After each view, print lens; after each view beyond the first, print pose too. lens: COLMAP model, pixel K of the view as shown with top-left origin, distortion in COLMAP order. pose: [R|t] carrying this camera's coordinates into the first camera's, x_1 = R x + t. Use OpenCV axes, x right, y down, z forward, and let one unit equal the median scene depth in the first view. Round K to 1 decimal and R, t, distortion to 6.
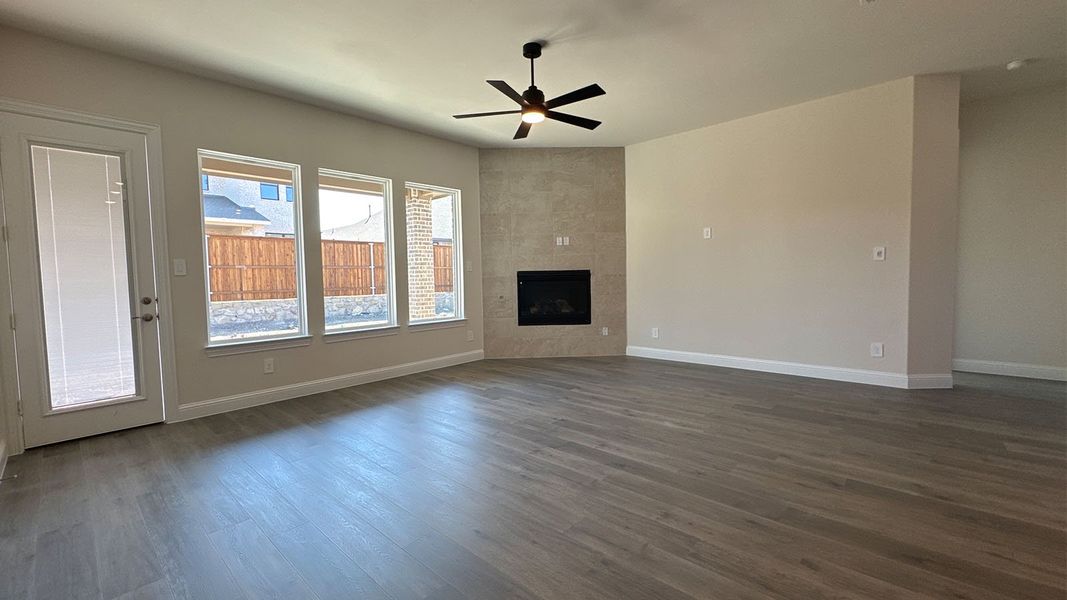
lens RADIAL K [[435.0, 0, 510.5], [0, 435.0, 293.2], [0, 0, 1]] dist [-0.001840, -0.000148]
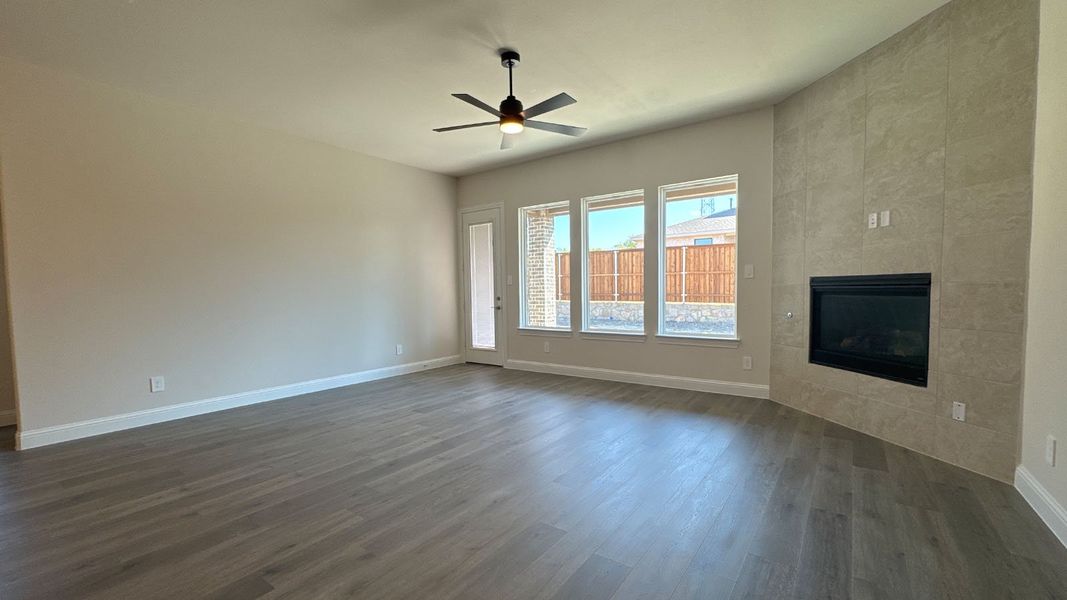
lens RADIAL K [[433.7, 0, 533.4], [0, 433.7, 308.4], [0, 0, 1]] dist [-0.005720, -0.000089]
pose [[0.150067, 0.063116, -0.986659, 0.587111], [-0.028172, 0.997828, 0.059546, -0.031527], [0.988274, 0.018860, 0.151519, 0.507854]]
